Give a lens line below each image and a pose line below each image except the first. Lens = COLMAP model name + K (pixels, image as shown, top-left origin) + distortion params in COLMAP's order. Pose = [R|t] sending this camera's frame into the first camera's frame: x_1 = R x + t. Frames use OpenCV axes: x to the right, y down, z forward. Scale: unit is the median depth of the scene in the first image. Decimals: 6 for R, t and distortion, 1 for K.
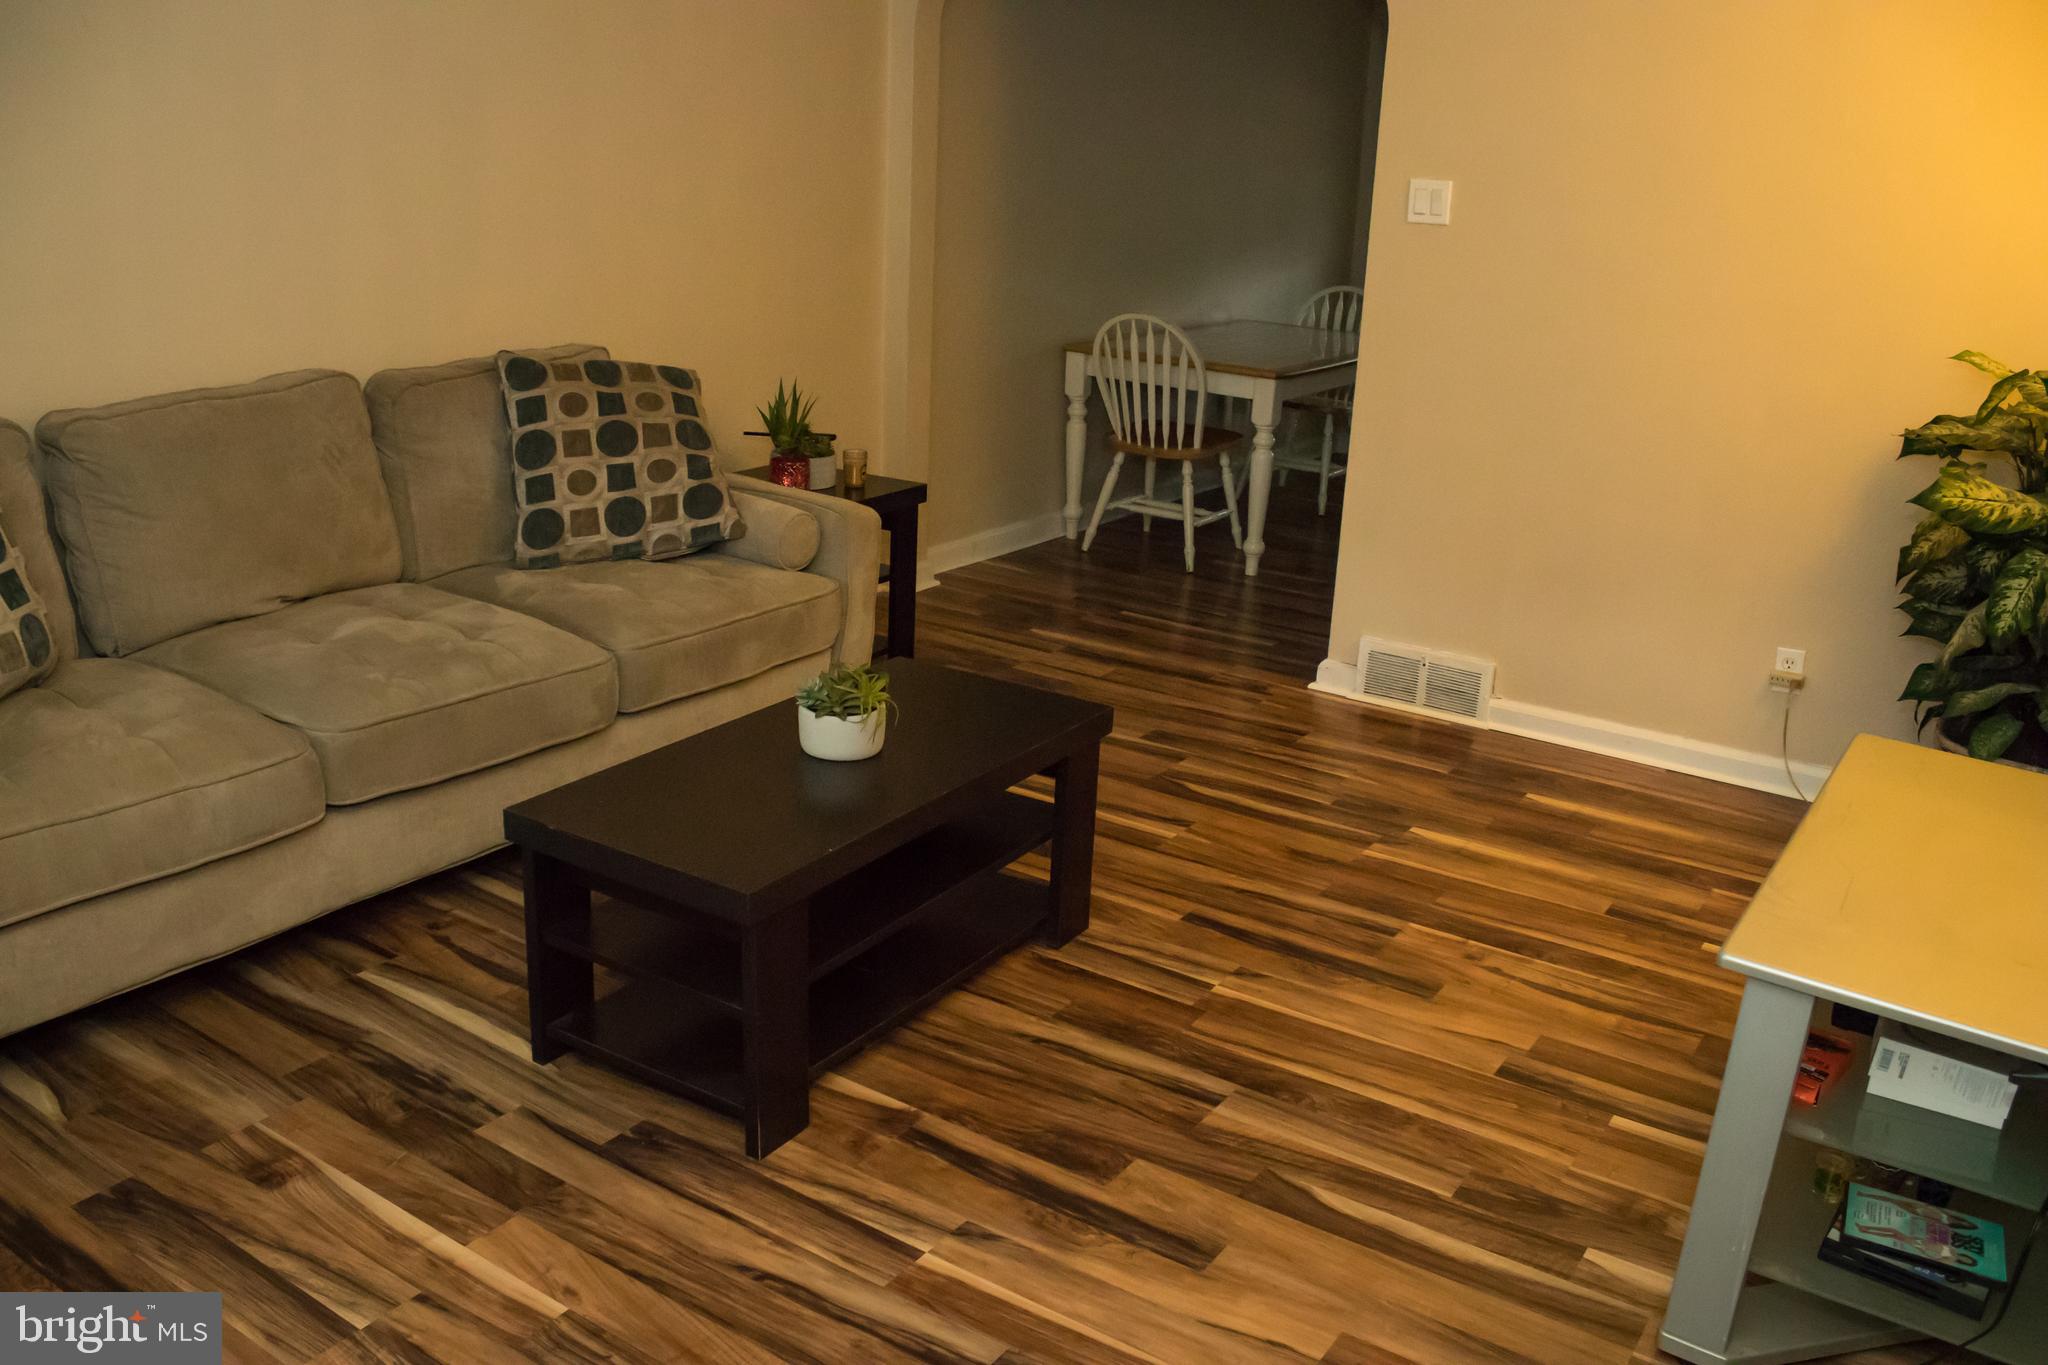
lens RADIAL K [[1701.1, 0, 1019.2], [0, 1701.1, 671.5], [0, 0, 1]] dist [-0.168859, 0.156568]
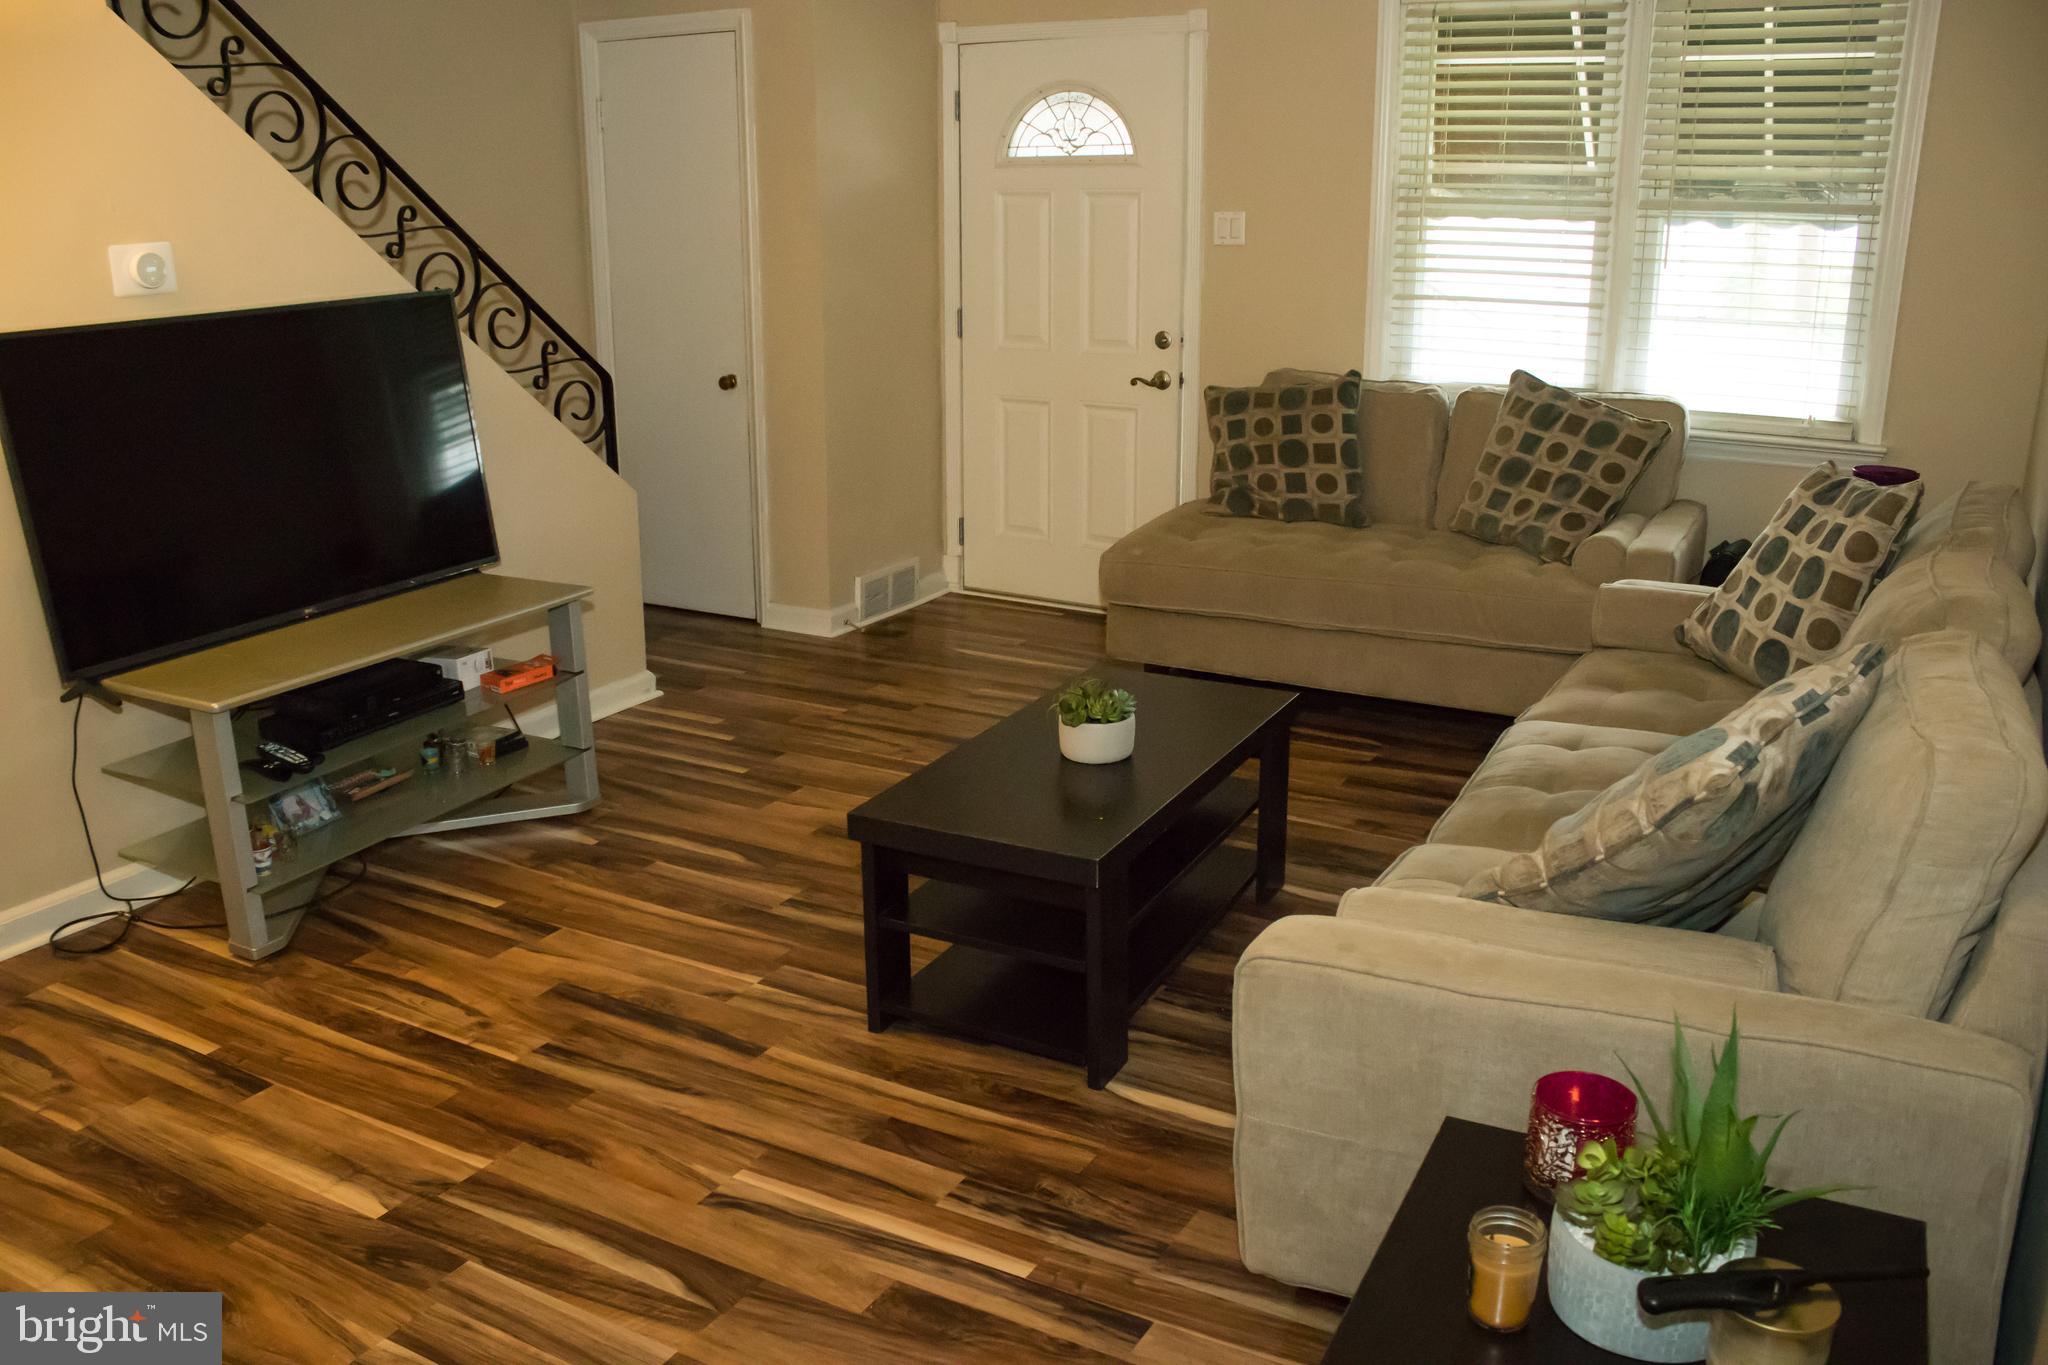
lens RADIAL K [[1701.1, 0, 1024.5], [0, 1701.1, 678.6], [0, 0, 1]] dist [-0.168859, 0.156568]
pose [[-0.996304, -0.014312, -0.084700, 0.032724], [-0.058870, 0.831812, 0.551927, -0.496693], [0.062555, 0.554873, -0.829580, 1.519126]]
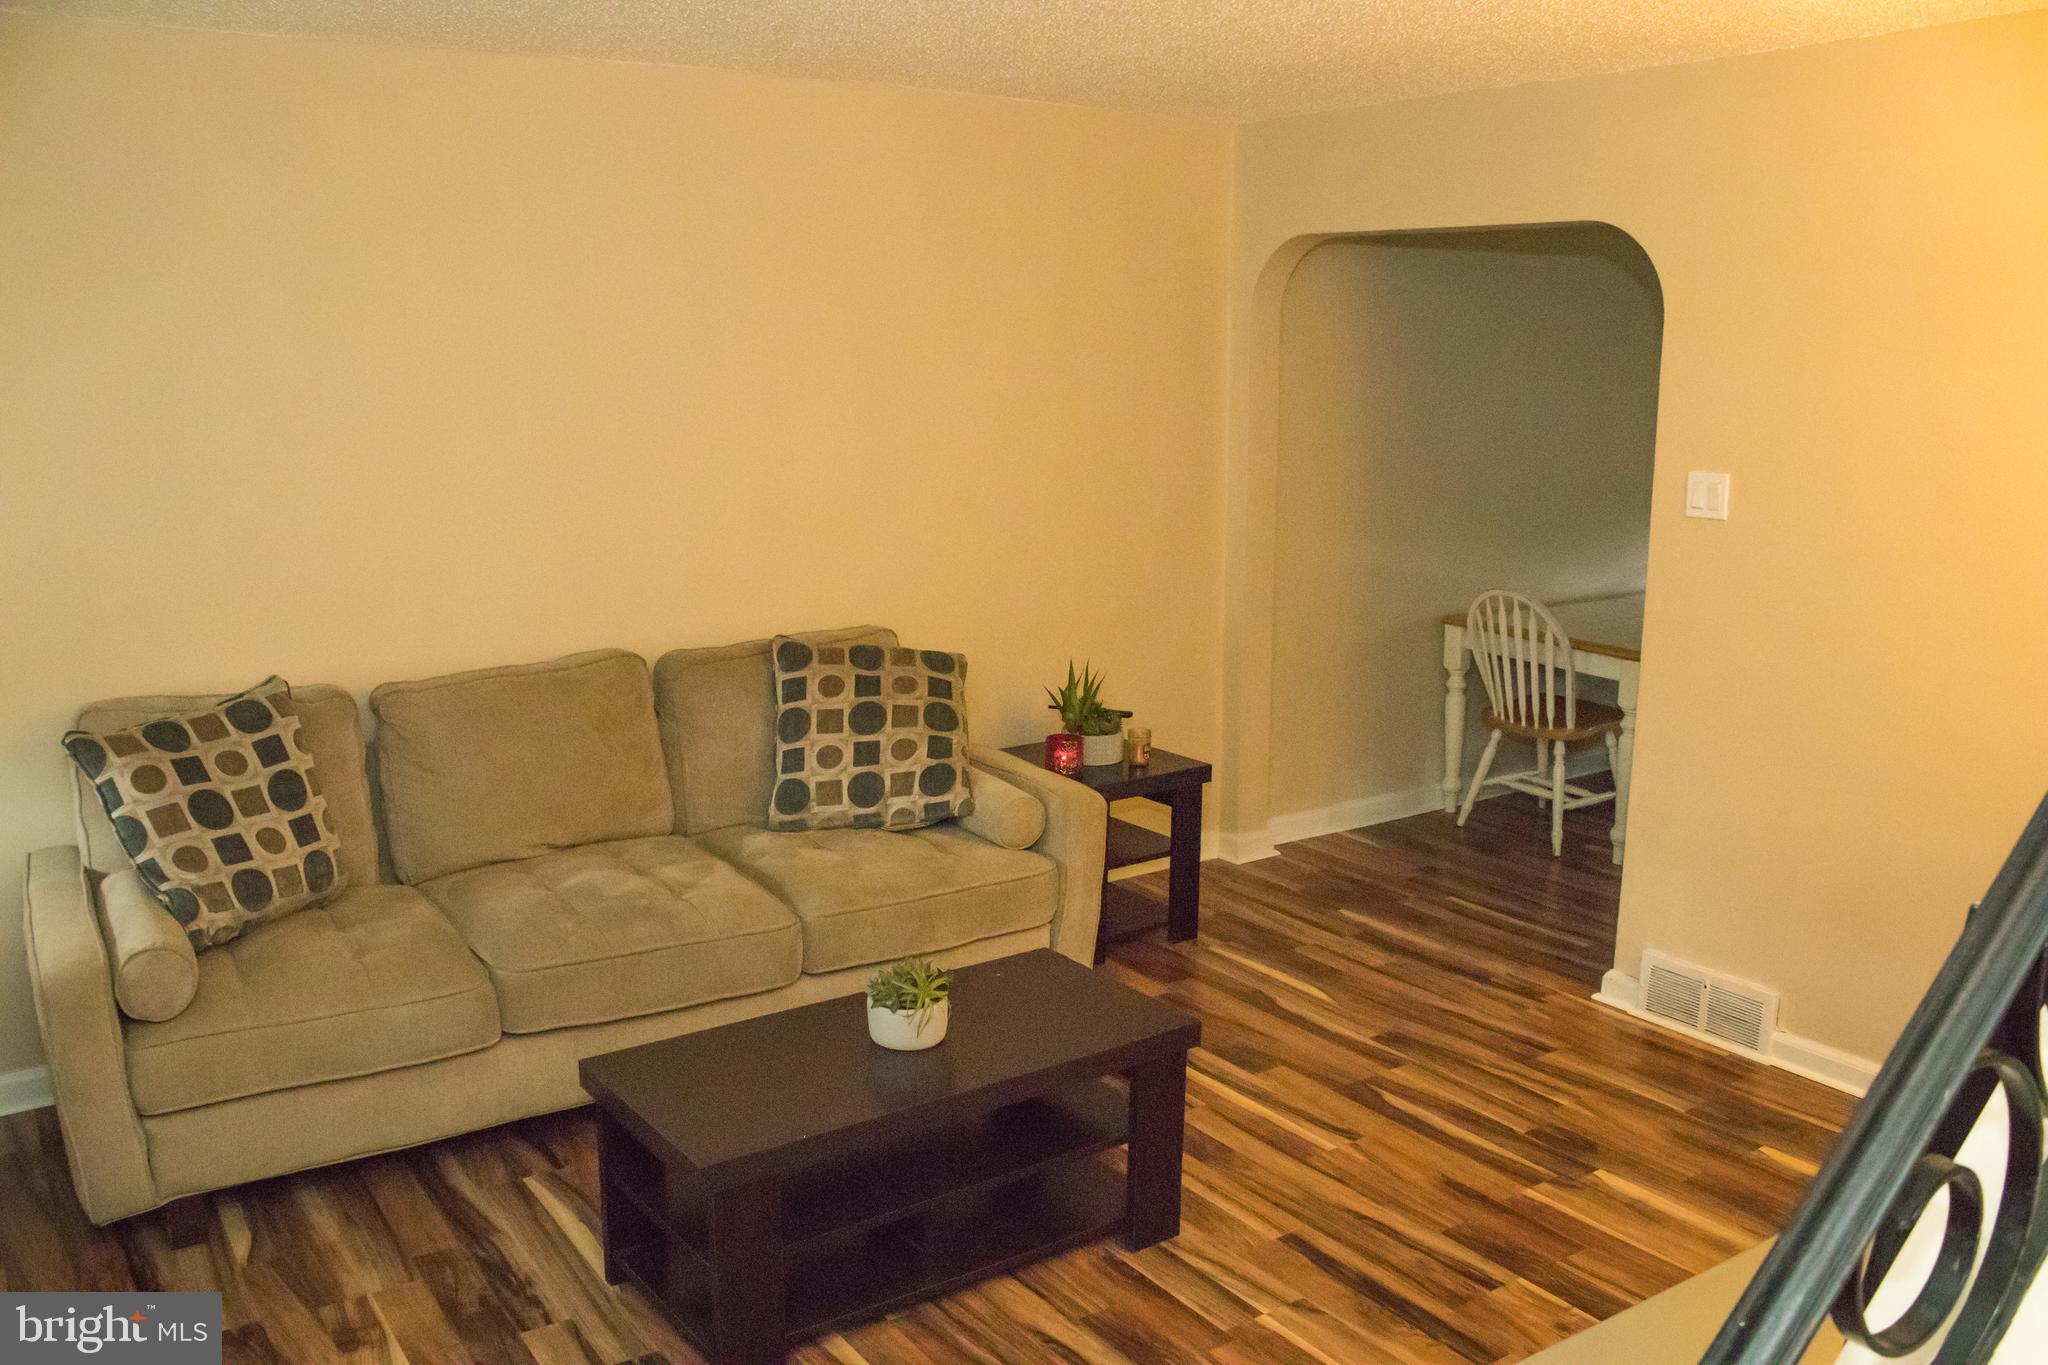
lens RADIAL K [[1701.1, 0, 1007.0], [0, 1701.1, 691.6], [0, 0, 1]] dist [-0.168859, 0.156568]
pose [[0.925884, 0.038599, -0.375831, 0.276247], [-0.080248, 0.992161, -0.095800, -0.059011], [0.369187, 0.118860, 0.921723, 0.004114]]
